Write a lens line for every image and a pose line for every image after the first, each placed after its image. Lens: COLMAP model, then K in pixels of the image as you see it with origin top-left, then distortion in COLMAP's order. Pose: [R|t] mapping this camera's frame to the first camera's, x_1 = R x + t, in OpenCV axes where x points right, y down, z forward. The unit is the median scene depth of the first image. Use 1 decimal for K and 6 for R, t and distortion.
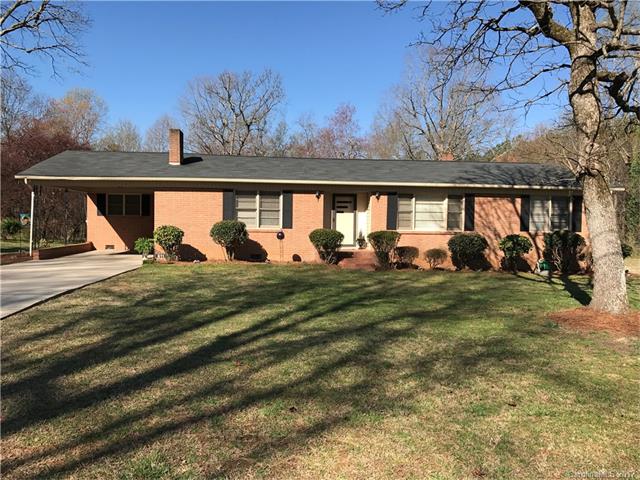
lens RADIAL K [[519.6, 0, 320.0], [0, 519.6, 240.0], [0, 0, 1]] dist [0.016272, -0.004402]
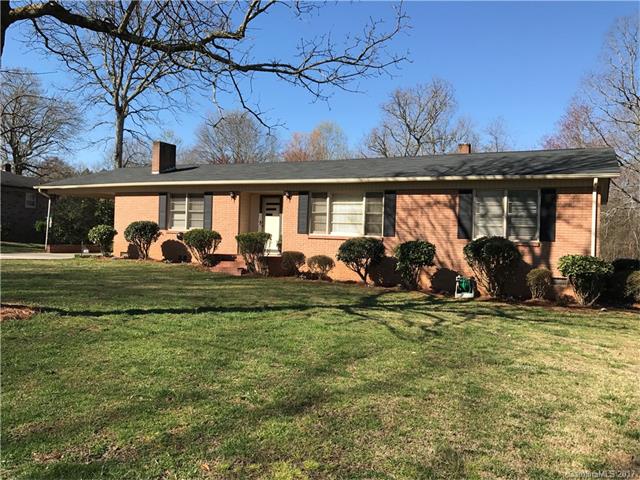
lens RADIAL K [[519.6, 0, 320.0], [0, 519.6, 240.0], [0, 0, 1]] dist [0.016272, -0.004402]
pose [[0.832076, 0.018284, -0.554361, 0.639014], [-0.045046, 0.998383, -0.034684, 0.019471], [0.552830, 0.053831, 0.831554, 0.283599]]
